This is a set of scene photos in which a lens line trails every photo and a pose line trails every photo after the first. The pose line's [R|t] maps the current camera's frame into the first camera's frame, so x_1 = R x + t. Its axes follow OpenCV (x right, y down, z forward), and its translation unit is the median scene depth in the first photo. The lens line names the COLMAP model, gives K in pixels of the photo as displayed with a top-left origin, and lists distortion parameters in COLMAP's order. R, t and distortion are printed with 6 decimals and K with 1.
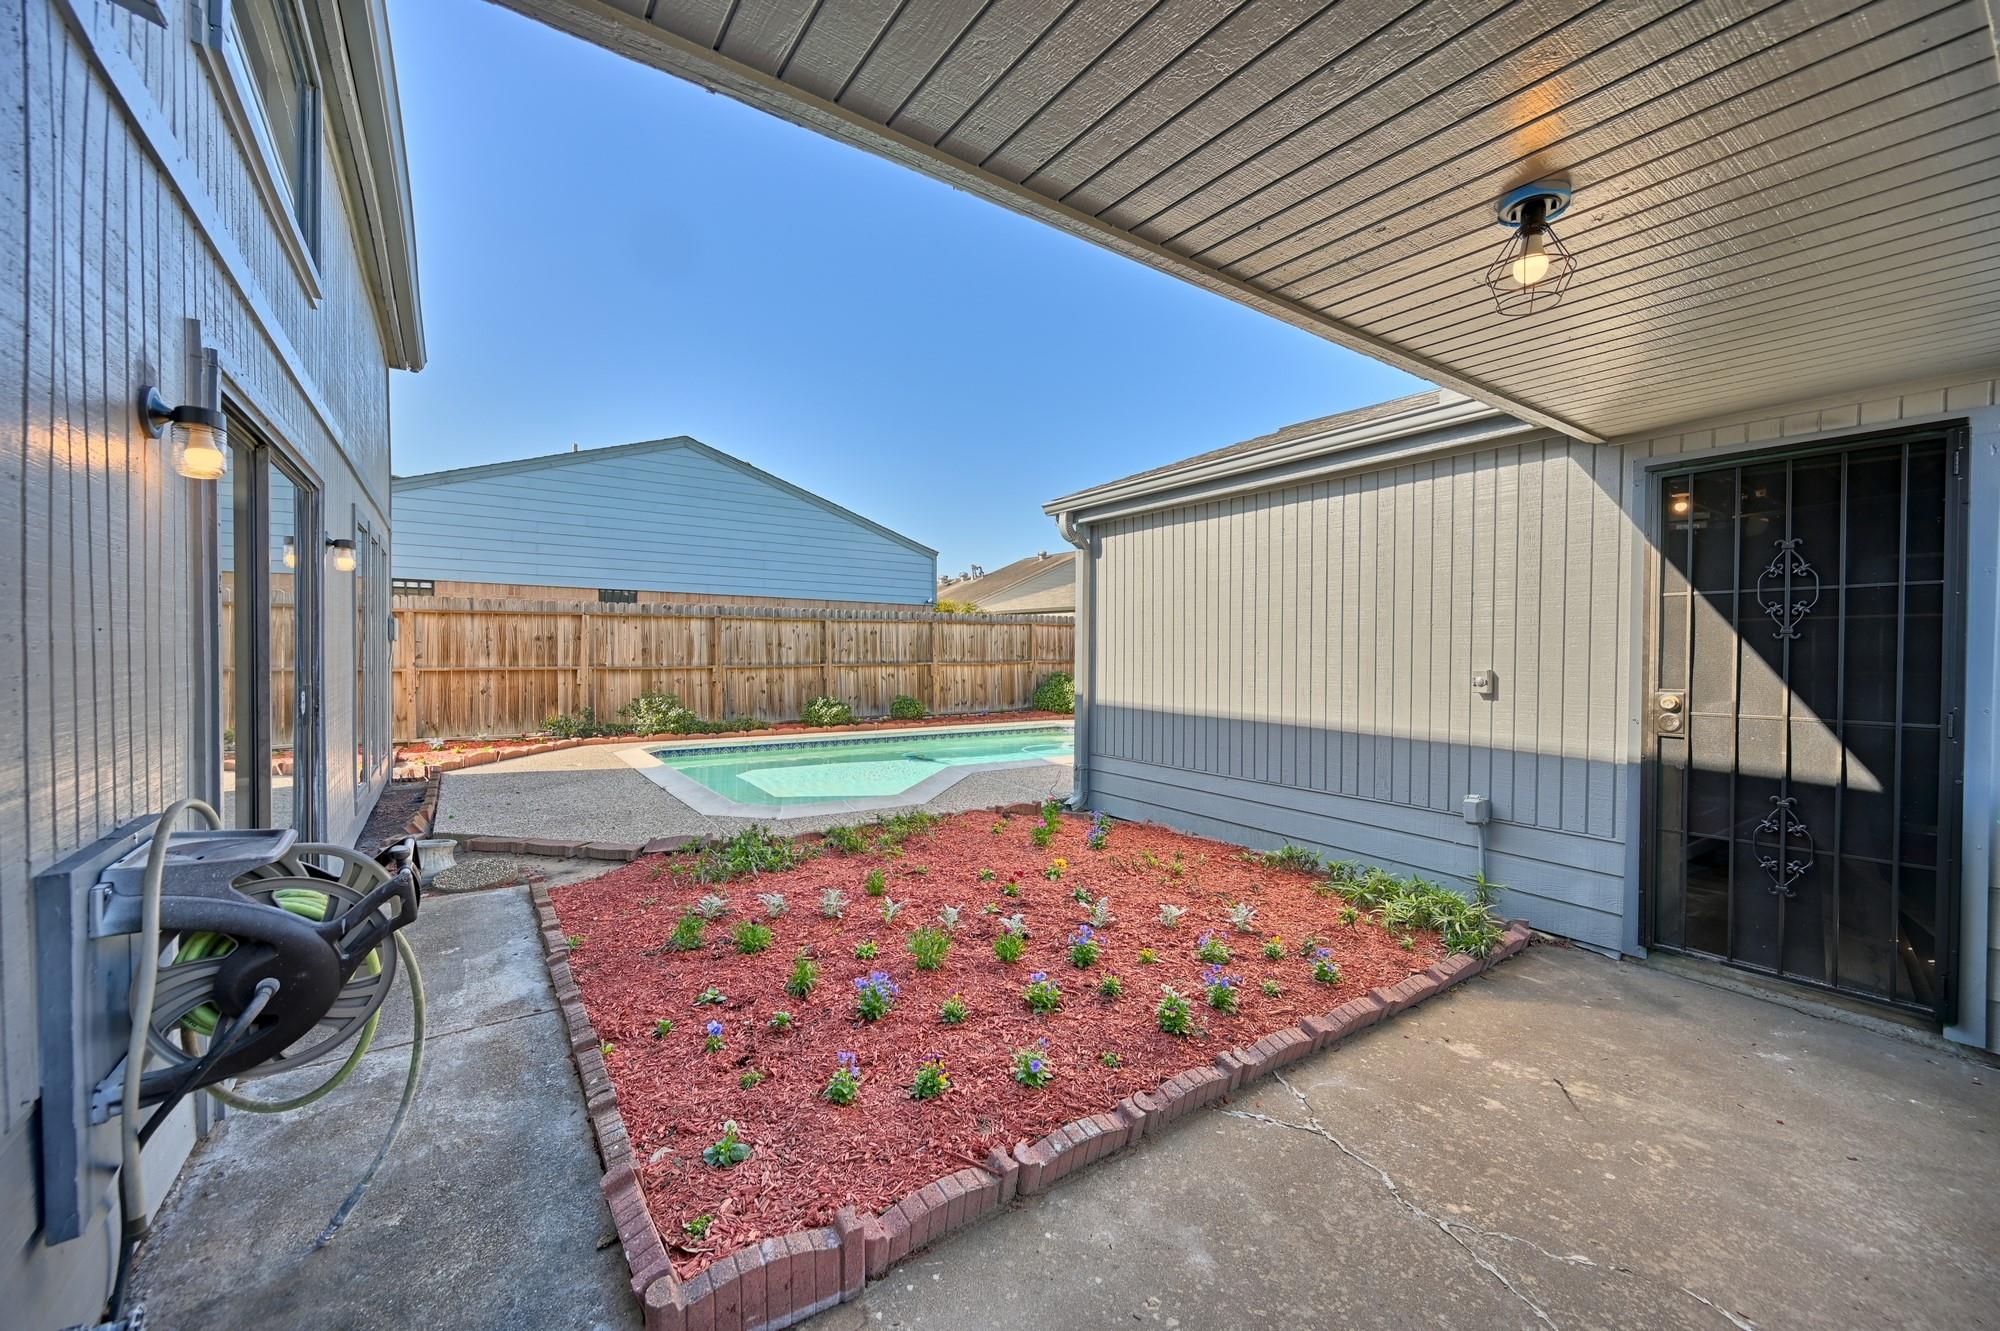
lens RADIAL K [[780.7, 0, 995.7], [0, 780.7, 659.4], [0, 0, 1]] dist [-0.002377, -0.000168]
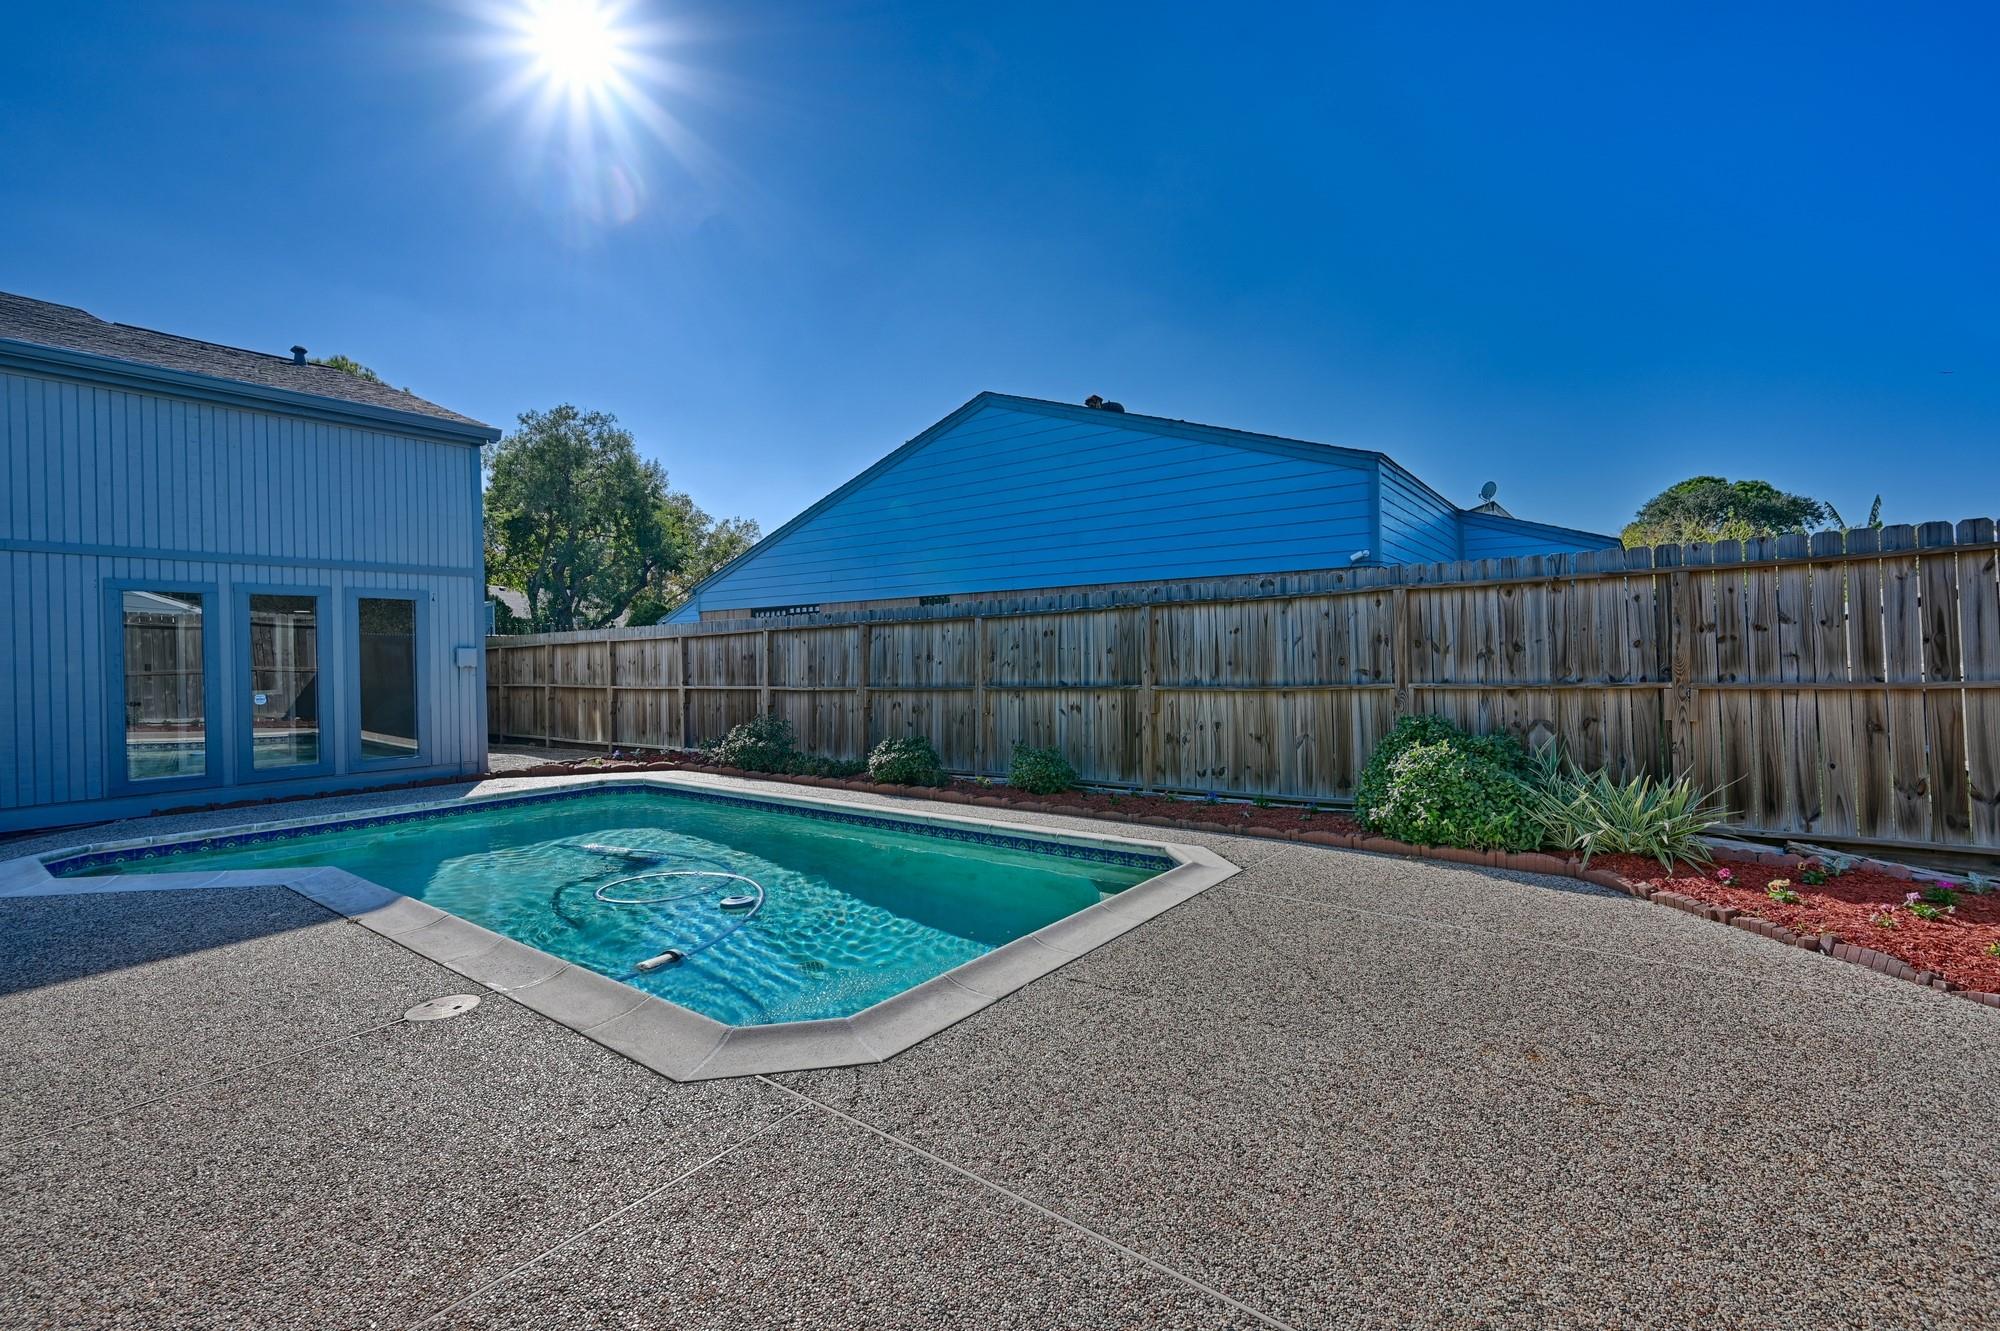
lens RADIAL K [[884.9, 0, 992.9], [0, 884.9, 659.6], [0, 0, 1]] dist [-0.001041, -0.000015]
pose [[0.289859, -0.015072, -0.956951, 0.463492], [0.002282, 0.999884, -0.015057, -0.004910], [0.957067, 0.002181, 0.289860, 0.773132]]
